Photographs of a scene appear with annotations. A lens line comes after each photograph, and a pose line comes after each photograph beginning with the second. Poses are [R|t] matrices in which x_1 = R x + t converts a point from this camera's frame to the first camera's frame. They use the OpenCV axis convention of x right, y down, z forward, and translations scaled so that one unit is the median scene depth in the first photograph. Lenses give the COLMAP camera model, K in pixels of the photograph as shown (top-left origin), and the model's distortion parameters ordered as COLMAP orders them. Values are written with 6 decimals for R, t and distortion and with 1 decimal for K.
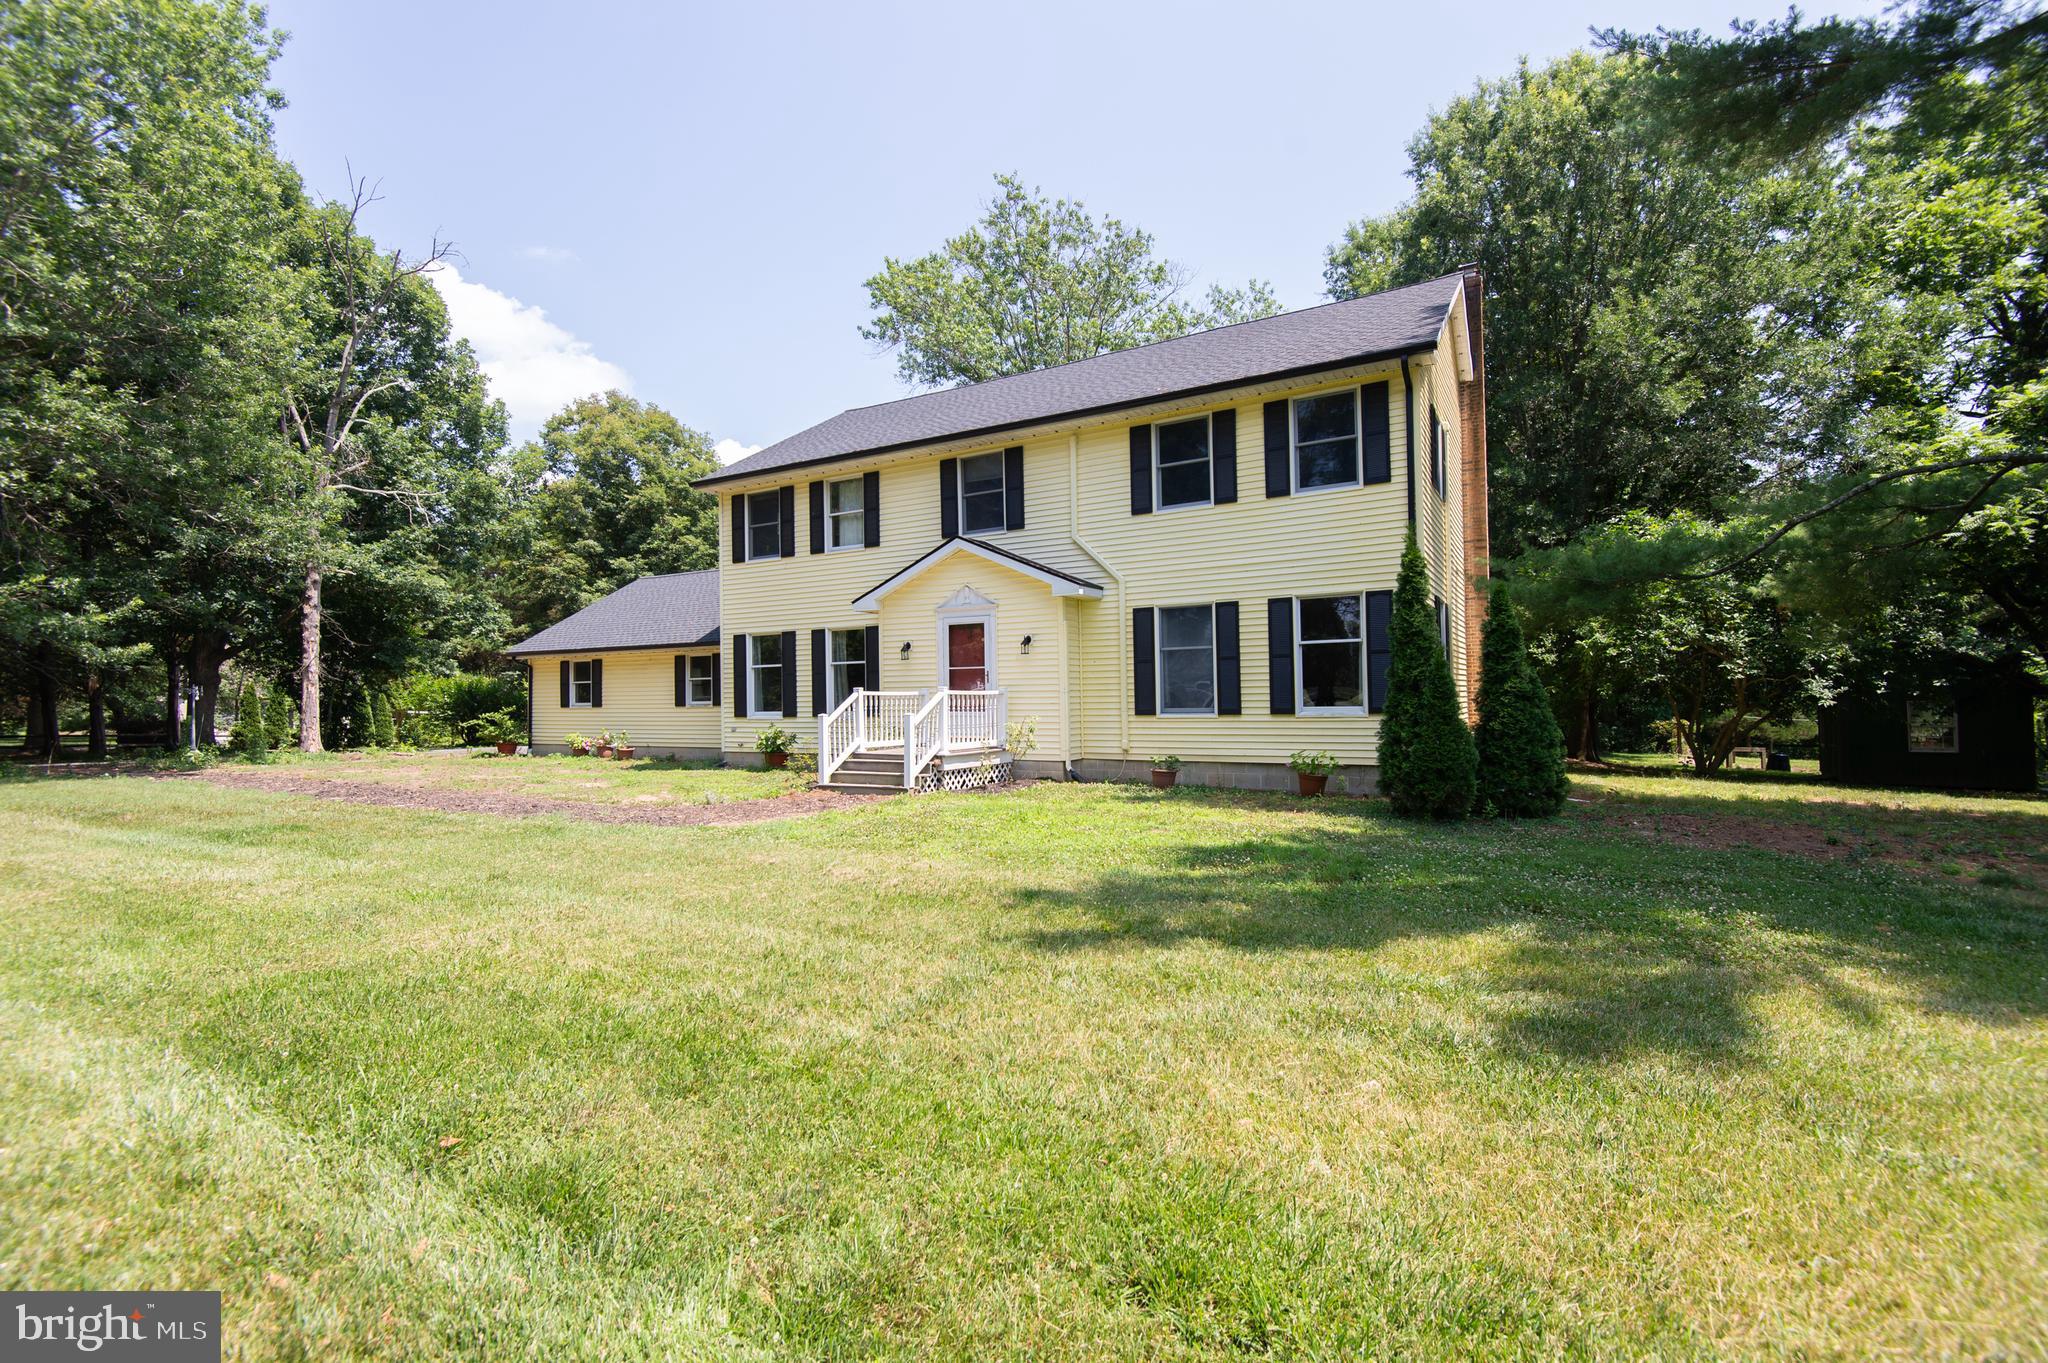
lens RADIAL K [[960.8, 0, 1024.0], [0, 960.8, 681.5], [0, 0, 1]] dist [0.000020, -0.000233]
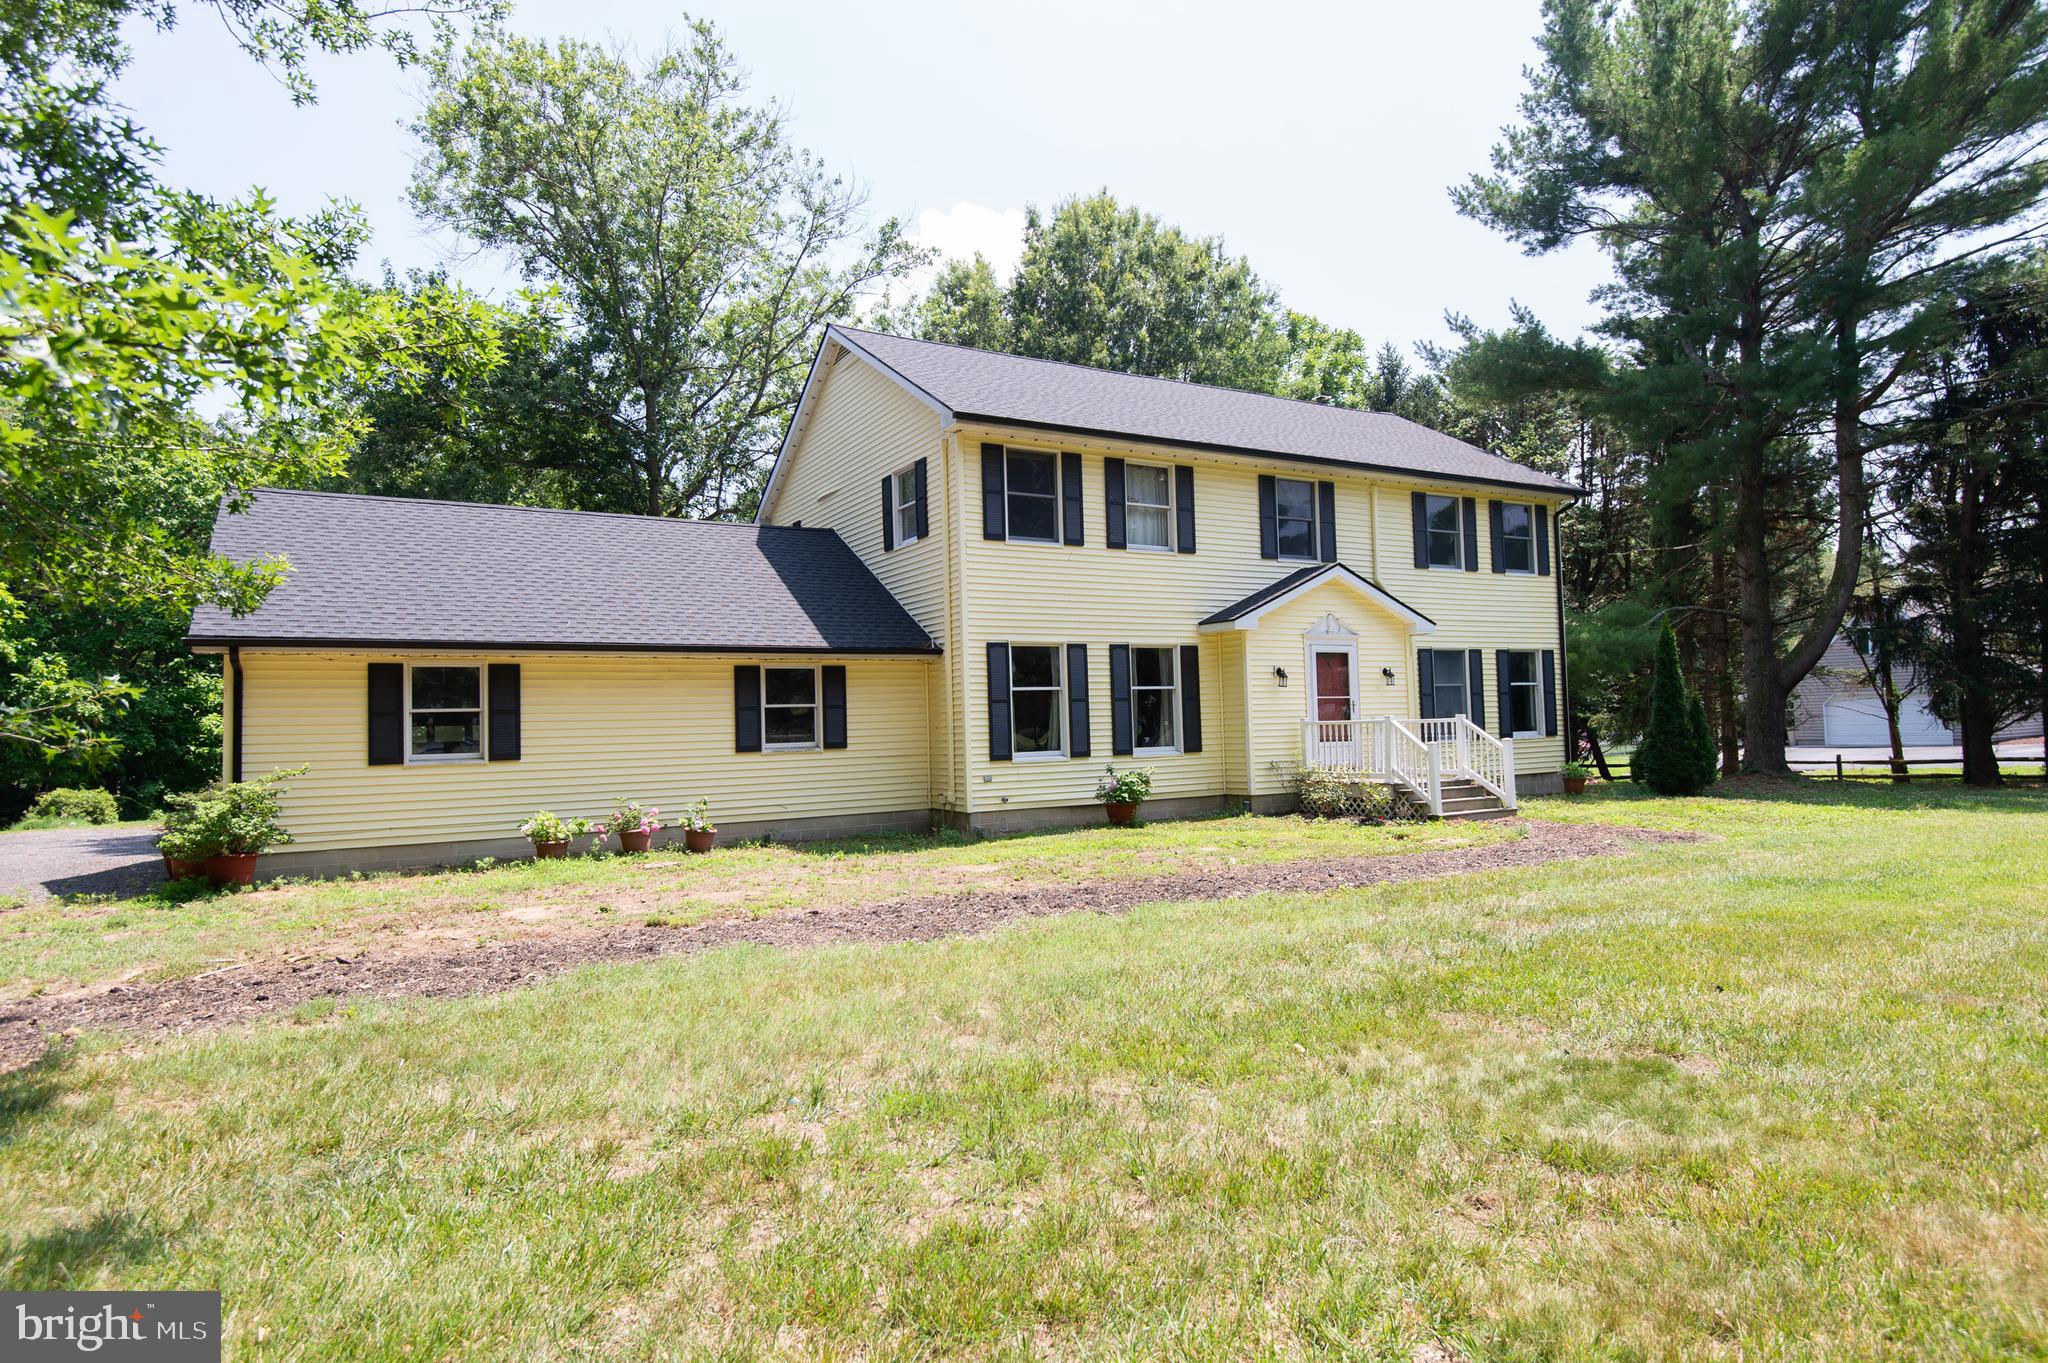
lens RADIAL K [[1125.2, 0, 991.4], [0, 1125.2, 688.6], [0, 0, 1]] dist [0.001036, 0.000079]
pose [[0.491267, 0.039213, 0.870126, -0.853815], [0.012107, 0.998582, -0.051838, 0.022990], [-0.870925, 0.036001, 0.490095, 0.512996]]
